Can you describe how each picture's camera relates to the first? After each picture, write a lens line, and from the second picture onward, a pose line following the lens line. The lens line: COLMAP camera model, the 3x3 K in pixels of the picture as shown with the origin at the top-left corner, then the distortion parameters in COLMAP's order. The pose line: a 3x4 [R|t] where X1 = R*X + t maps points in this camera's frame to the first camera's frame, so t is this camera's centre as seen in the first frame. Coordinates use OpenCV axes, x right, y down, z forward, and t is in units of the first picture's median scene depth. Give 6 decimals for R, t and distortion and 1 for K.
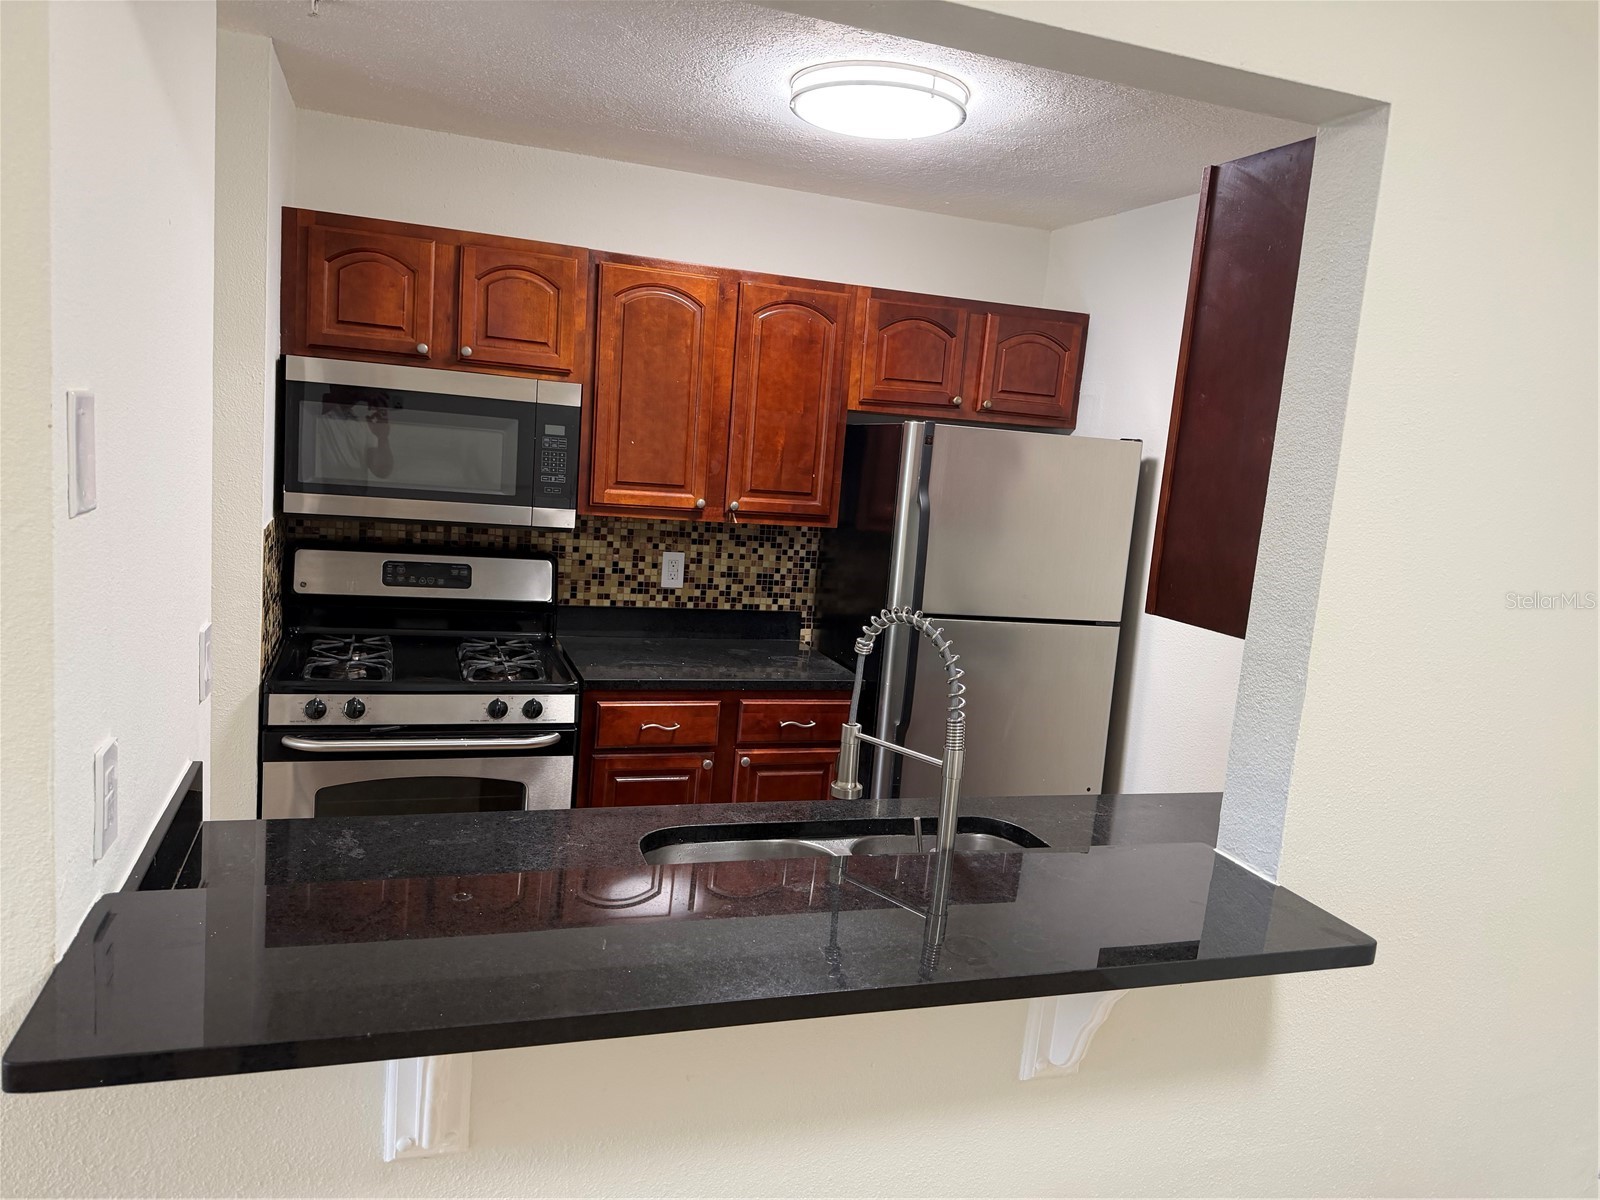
lens RADIAL K [[1132.7, 0, 800.0], [0, 1132.7, 600.0], [0, 0, 1]] dist [0.109974, -0.218891]
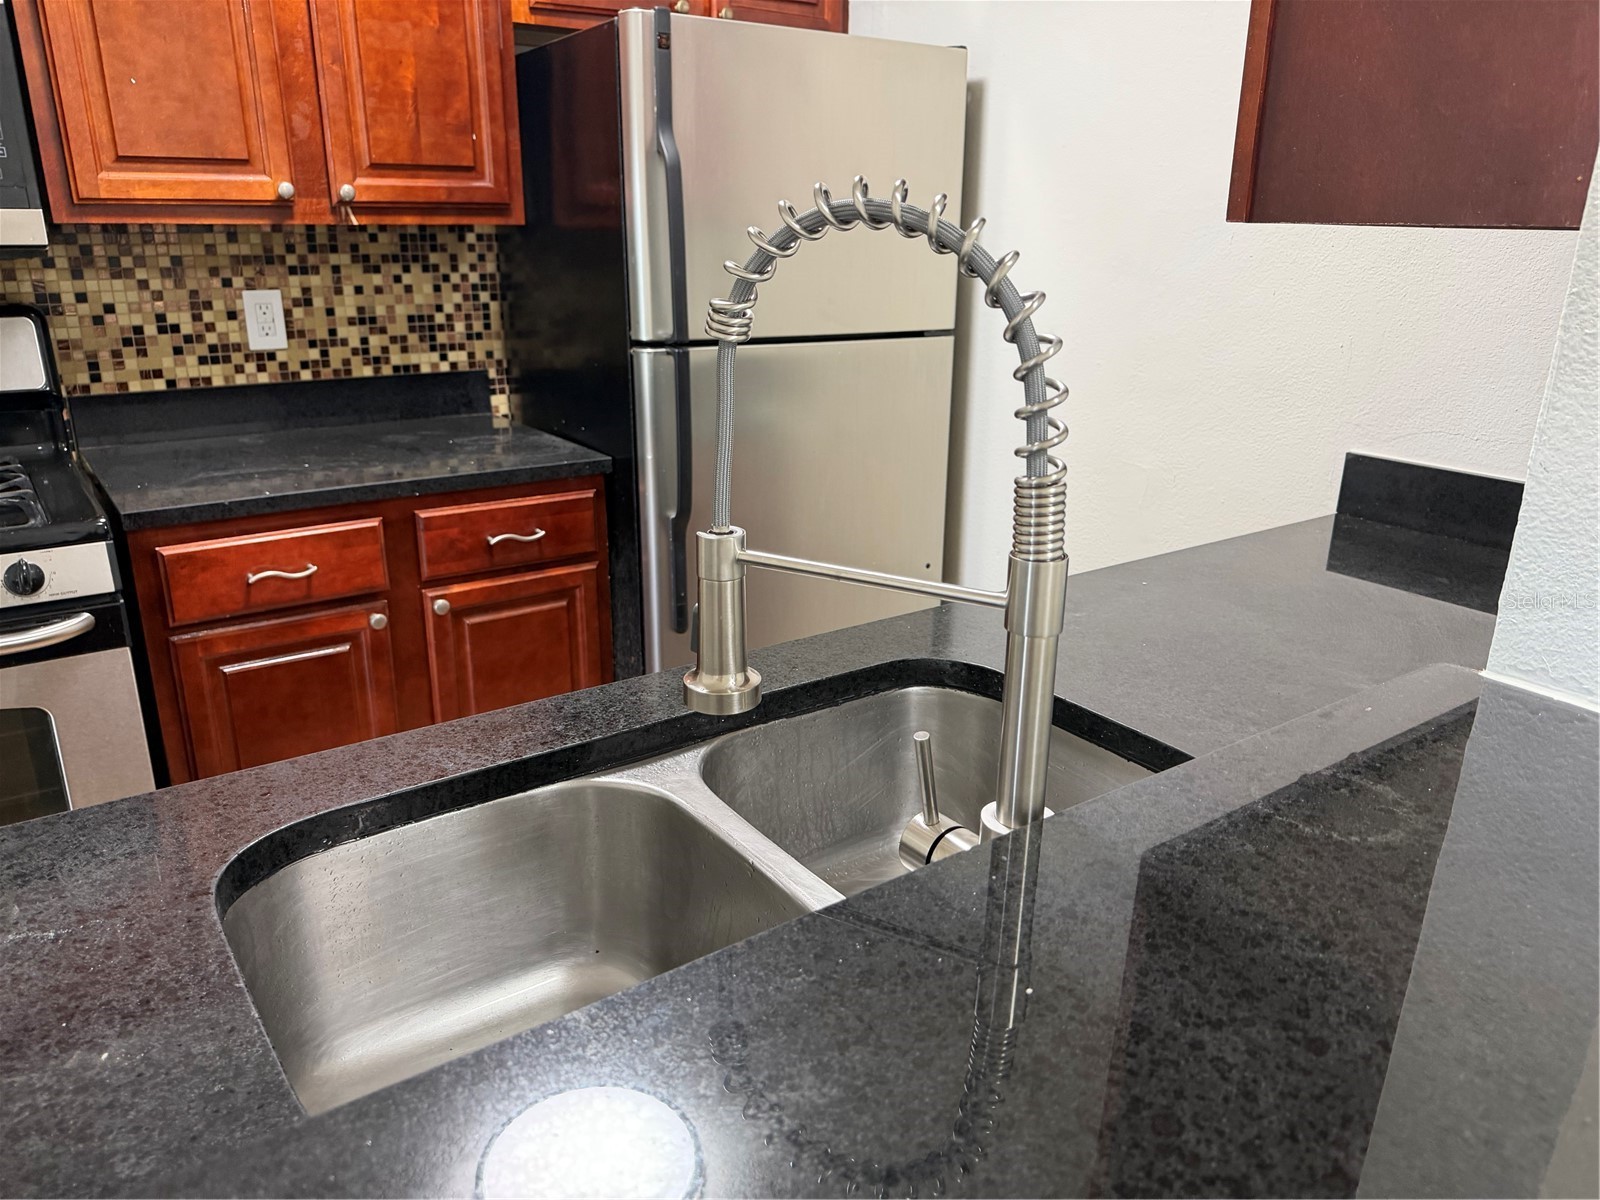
lens RADIAL K [[1152.4, 0, 815.8], [0, 1152.4, 614.7], [0, 0, 1]] dist [-0.006886, -0.010502]
pose [[0.952043, -0.160817, 0.260292, -0.015565], [0.105799, 0.971281, 0.213121, 0.029716], [-0.287090, -0.175362, 0.941715, 0.309834]]
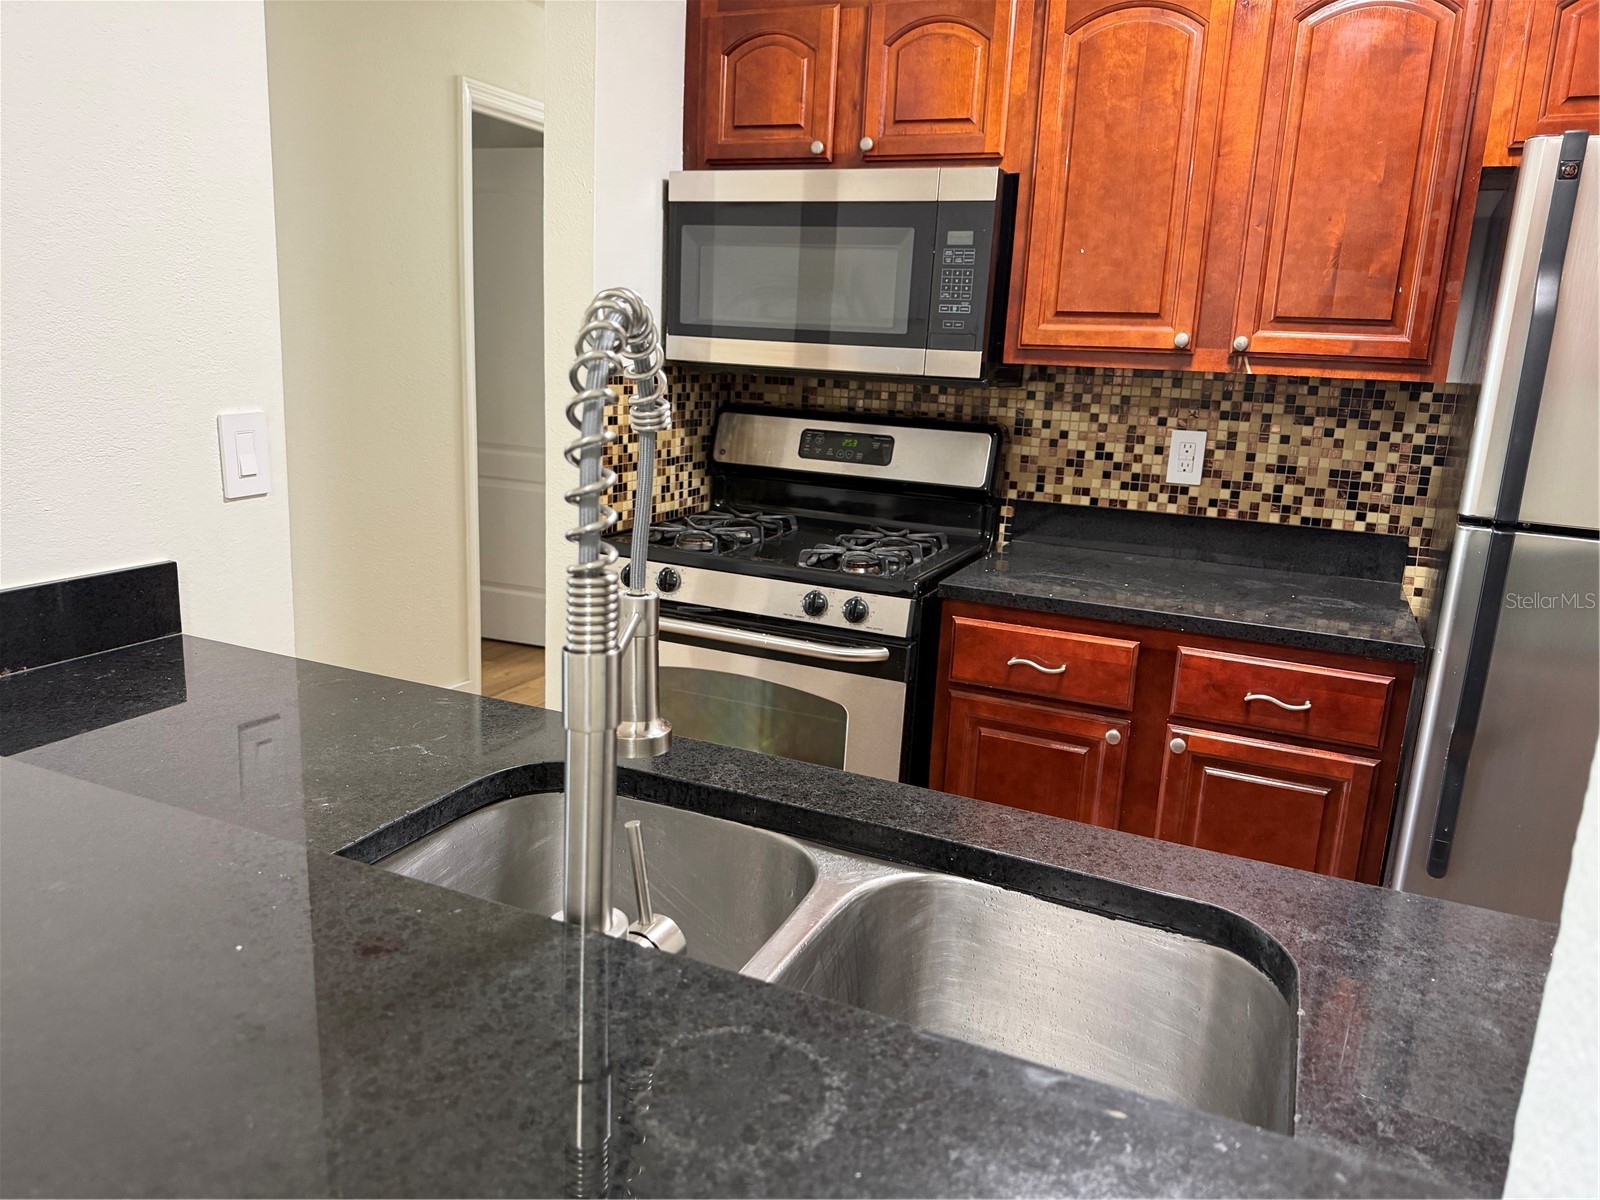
lens RADIAL K [[1132.7, 0, 800.0], [0, 1132.7, 600.0], [0, 0, 1]] dist [0.109974, -0.218891]
pose [[0.729274, 0.102409, -0.676514, 0.201775], [-0.088351, 0.994553, 0.055311, 0.042929], [0.678493, 0.019434, 0.734349, 0.364103]]
